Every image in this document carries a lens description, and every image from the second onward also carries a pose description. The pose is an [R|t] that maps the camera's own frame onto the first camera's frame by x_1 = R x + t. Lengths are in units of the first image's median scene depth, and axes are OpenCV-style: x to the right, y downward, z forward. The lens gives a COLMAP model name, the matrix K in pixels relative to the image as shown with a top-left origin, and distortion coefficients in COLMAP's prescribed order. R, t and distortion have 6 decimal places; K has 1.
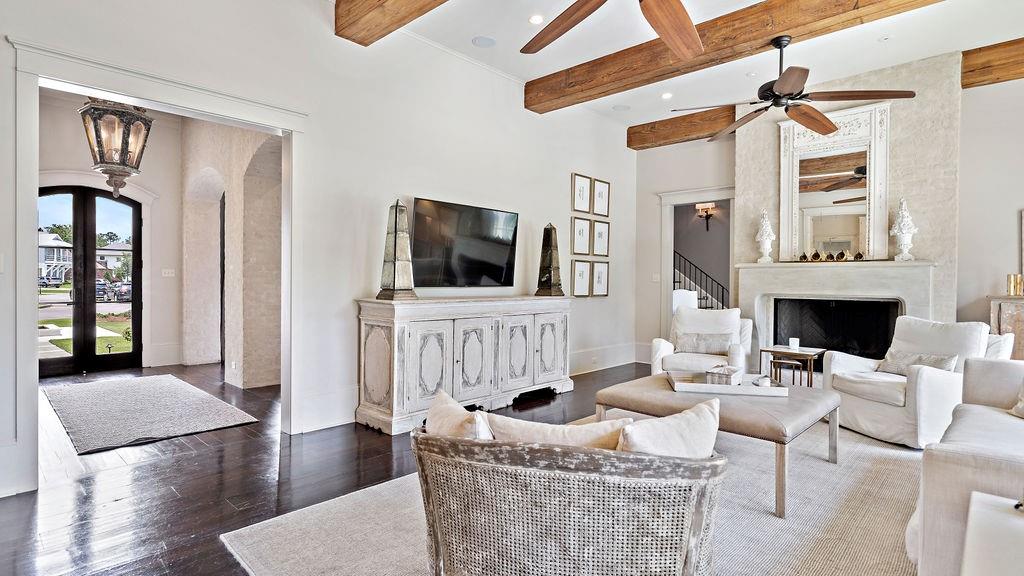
lens RADIAL K [[508.2, 0, 512.0], [0, 508.2, 288.0], [0, 0, 1]] dist [0.001473, 0.000643]
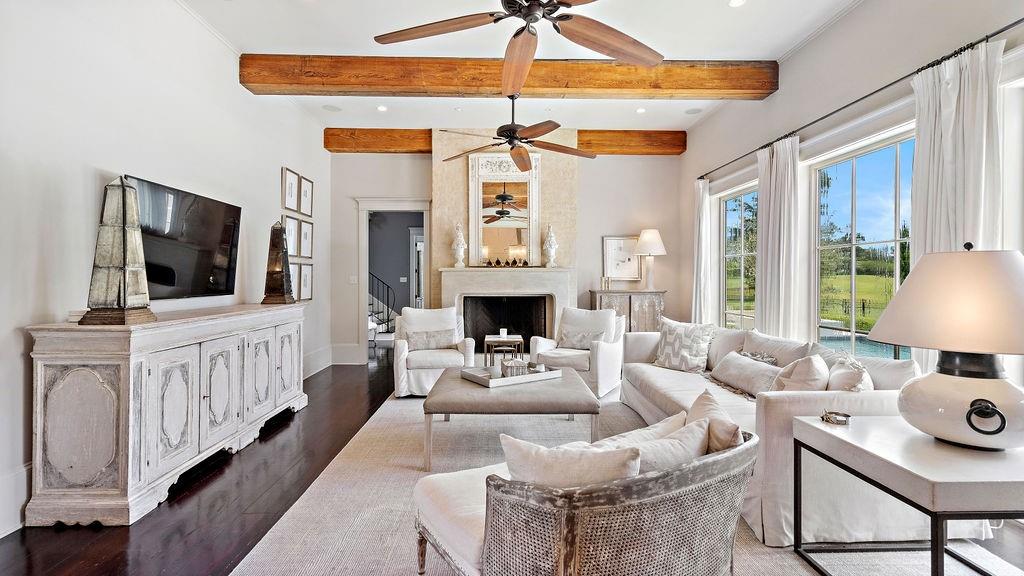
lens RADIAL K [[471.6, 0, 510.1], [0, 471.6, 277.6], [0, 0, 1]] dist [-0.001232, 0.000150]
pose [[0.710286, -0.008803, 0.703859, -0.247600], [0.017219, 0.999840, -0.004872, -0.021422], [-0.703703, 0.015581, 0.710323, 0.152339]]
